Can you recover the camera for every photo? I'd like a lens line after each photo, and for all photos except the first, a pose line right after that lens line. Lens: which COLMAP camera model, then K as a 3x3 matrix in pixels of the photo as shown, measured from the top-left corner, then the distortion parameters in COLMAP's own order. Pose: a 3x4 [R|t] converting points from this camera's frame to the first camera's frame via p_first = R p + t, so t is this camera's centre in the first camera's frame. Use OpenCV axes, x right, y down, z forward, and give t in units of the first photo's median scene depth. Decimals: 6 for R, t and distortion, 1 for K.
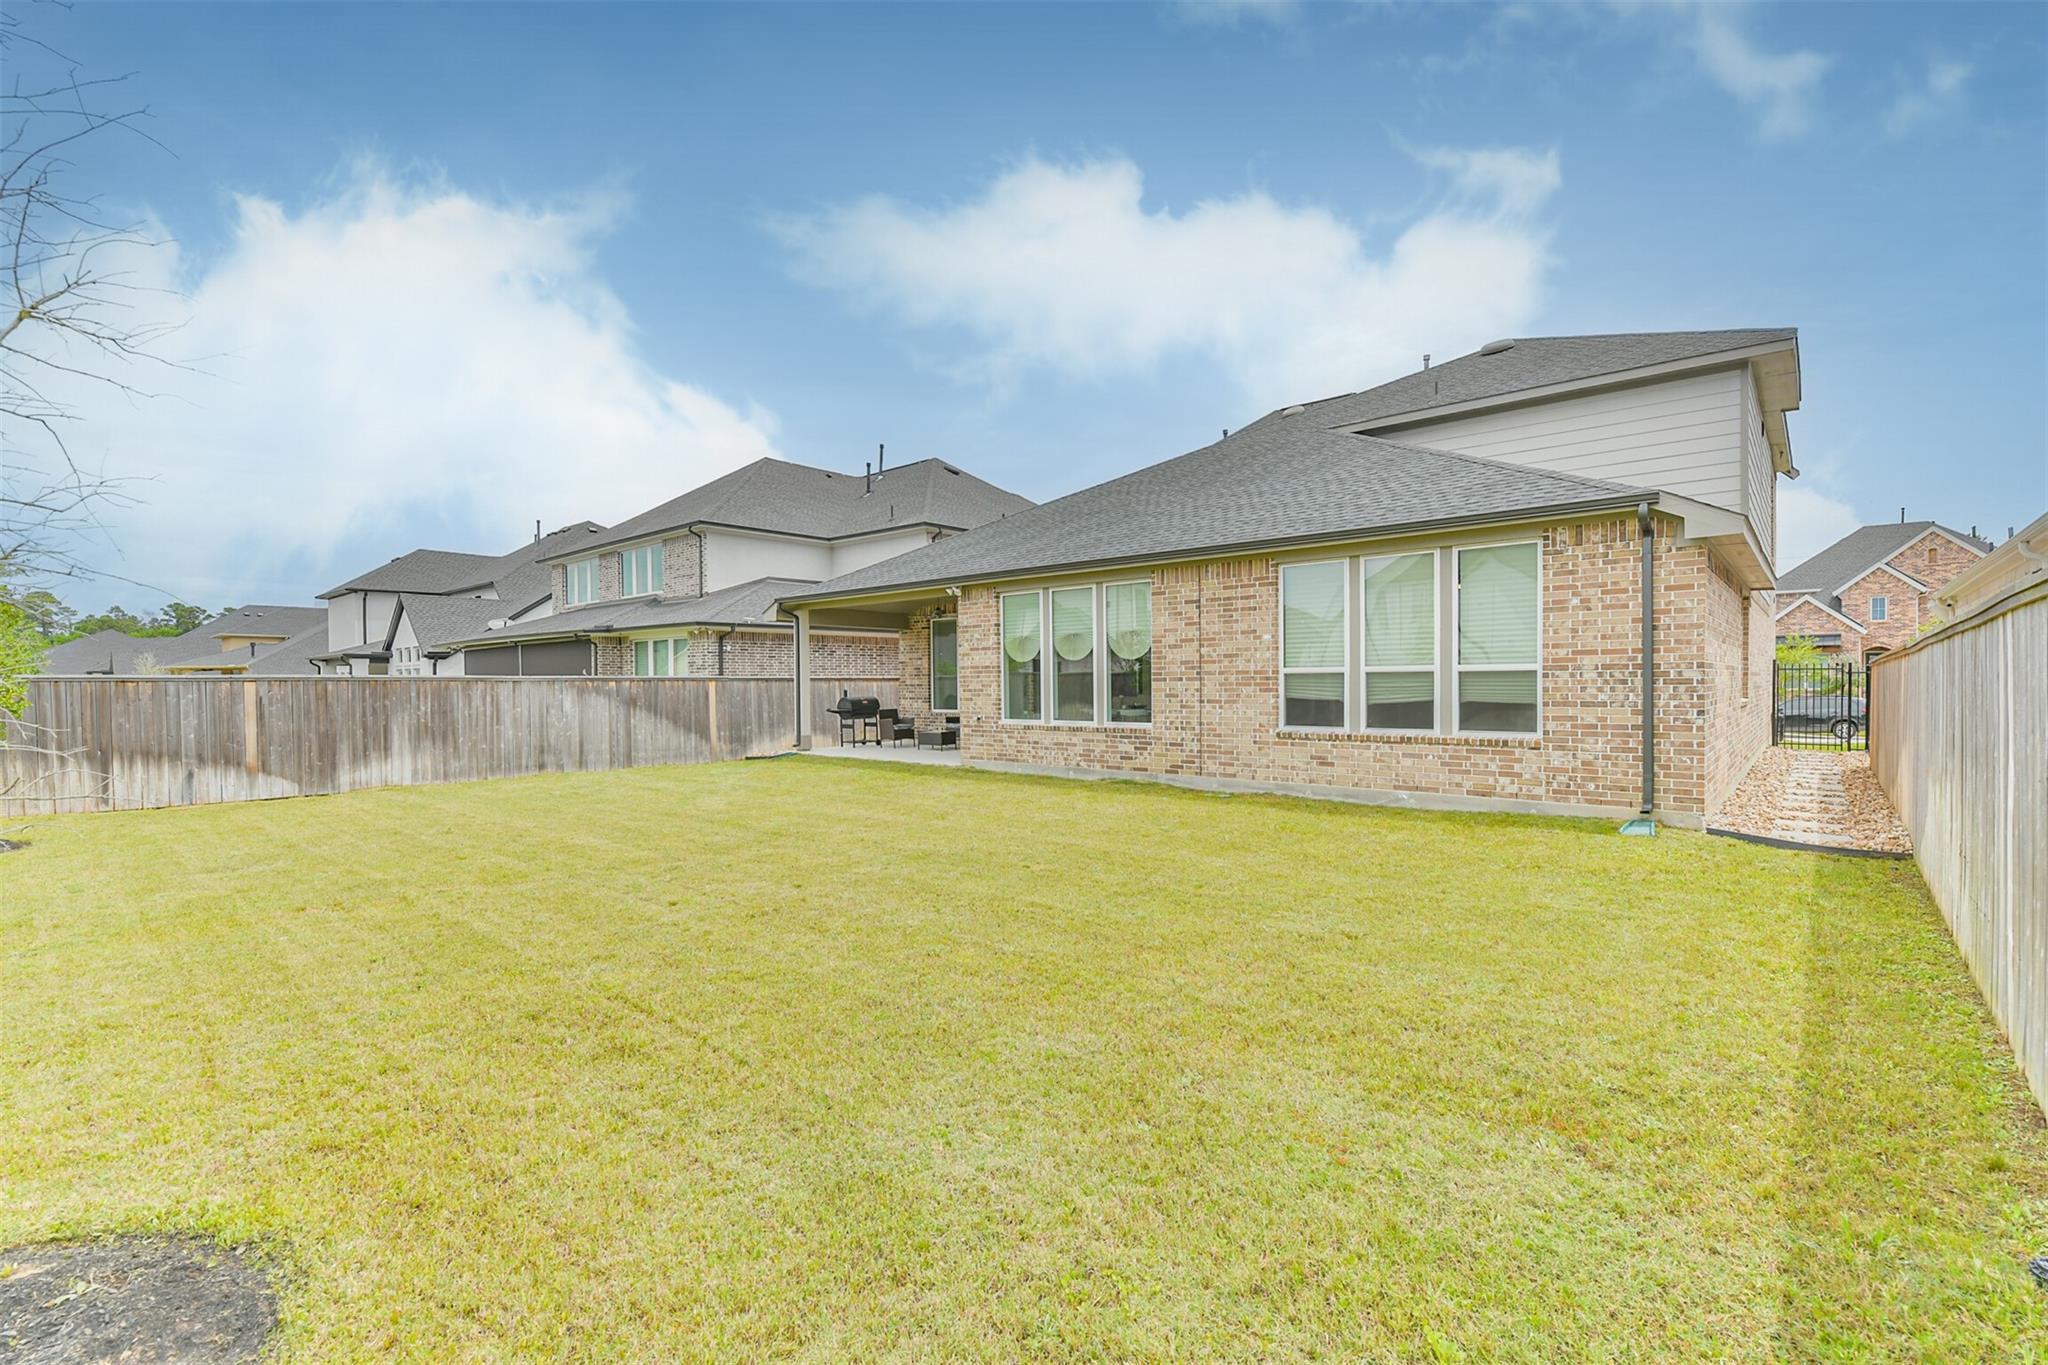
lens RADIAL K [[878.9, 0, 1023.3], [0, 878.9, 689.9], [0, 0, 1]] dist [-0.002514, -0.000207]
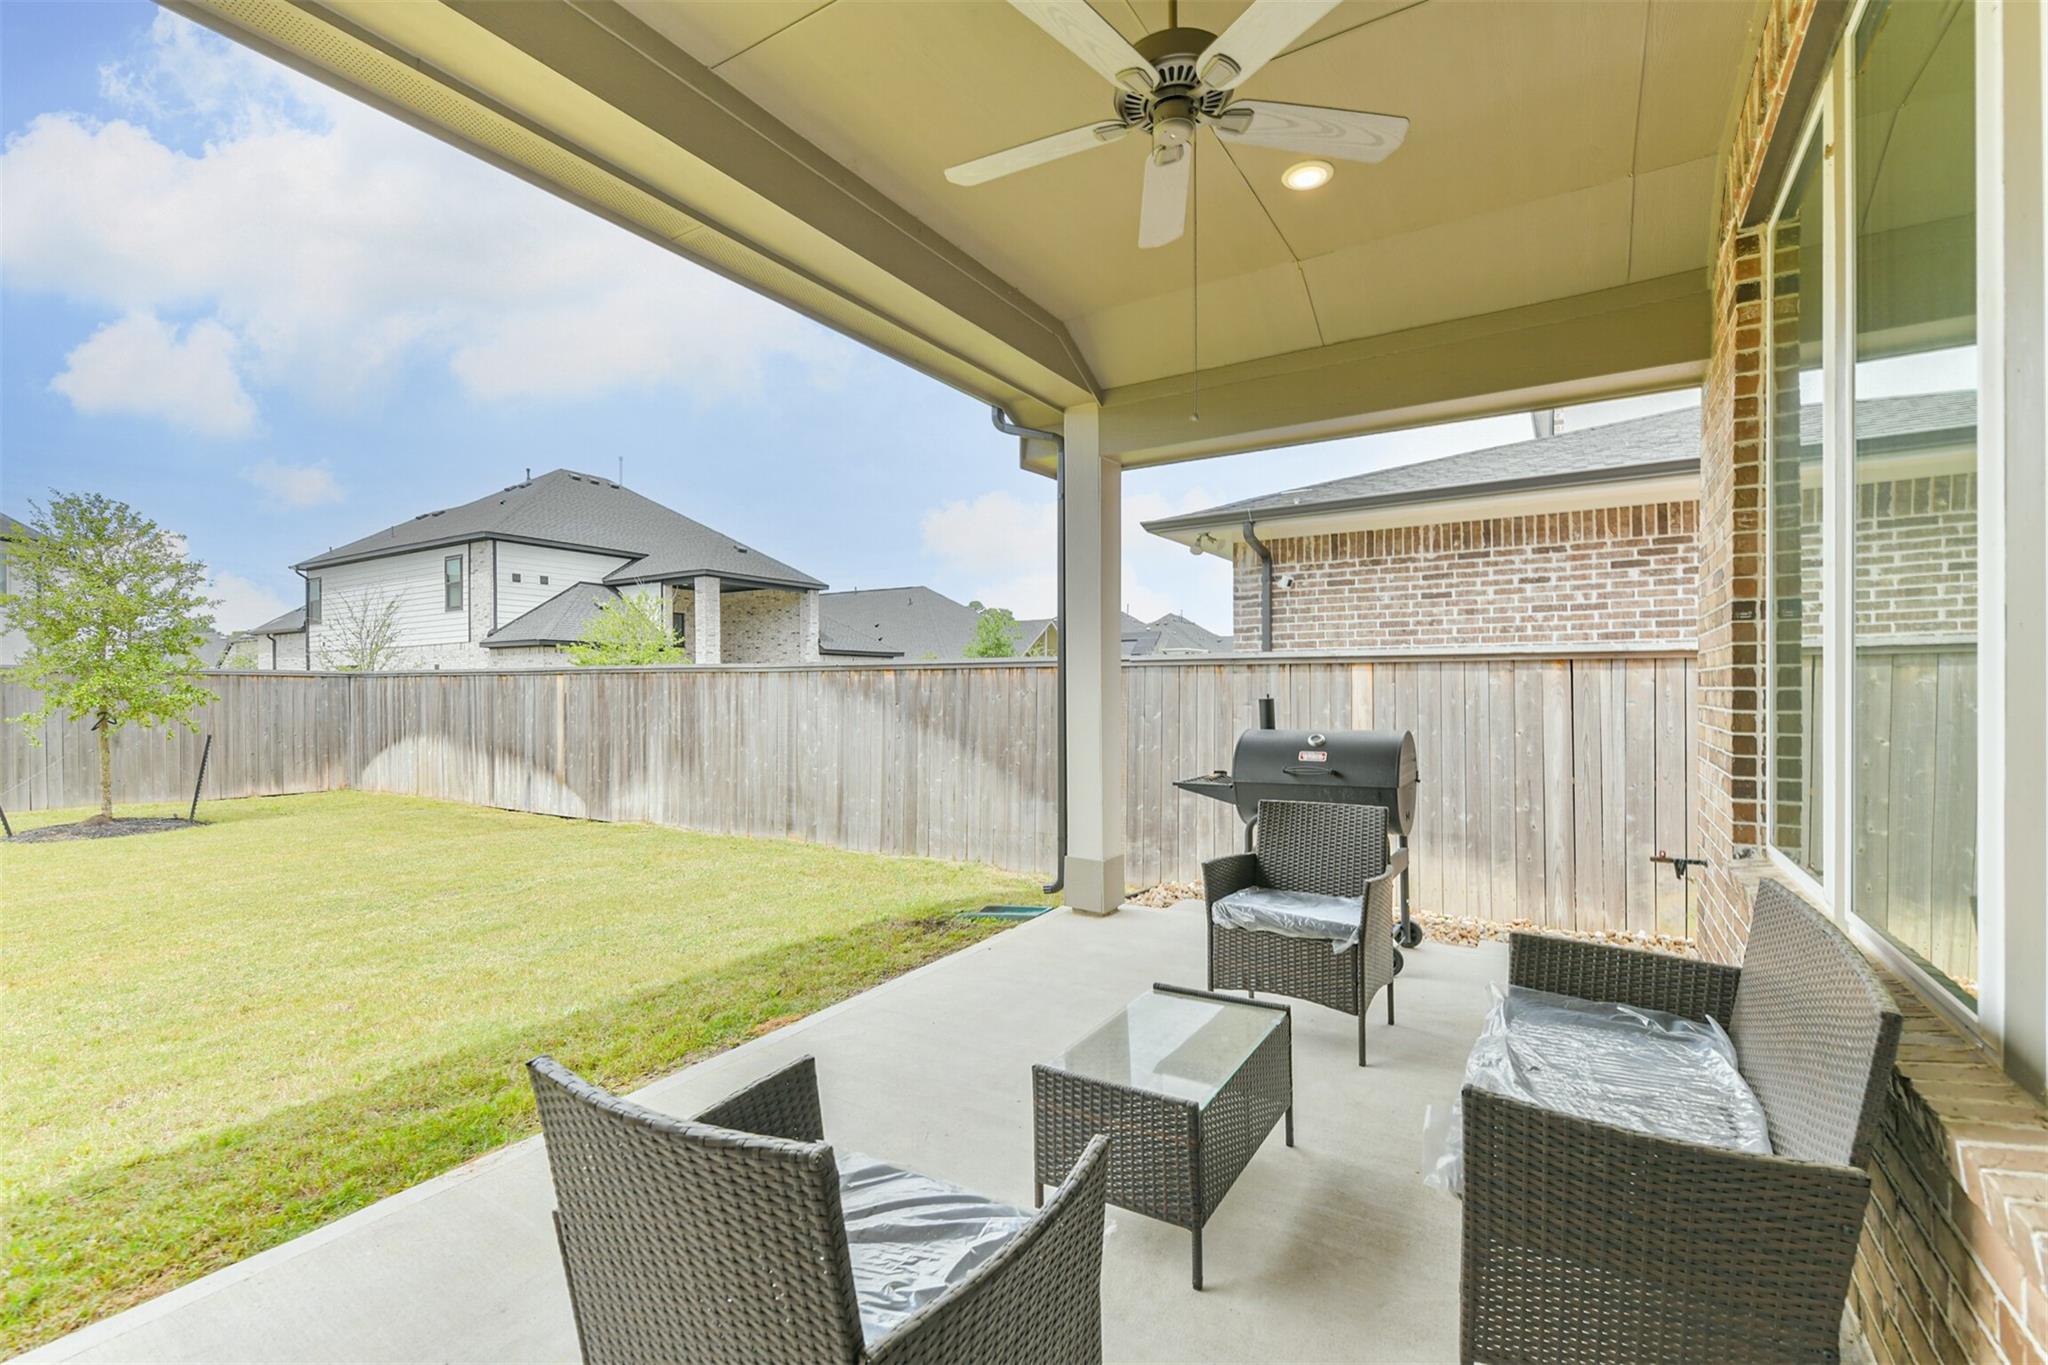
lens RADIAL K [[878.9, 0, 1025.9], [0, 878.9, 687.6], [0, 0, 1]] dist [-0.002514, -0.000207]
pose [[0.178892, 0.009388, -0.983824, 0.026131], [-0.004976, 0.999950, 0.008637, -0.005799], [0.983856, 0.003350, 0.178930, 1.047499]]
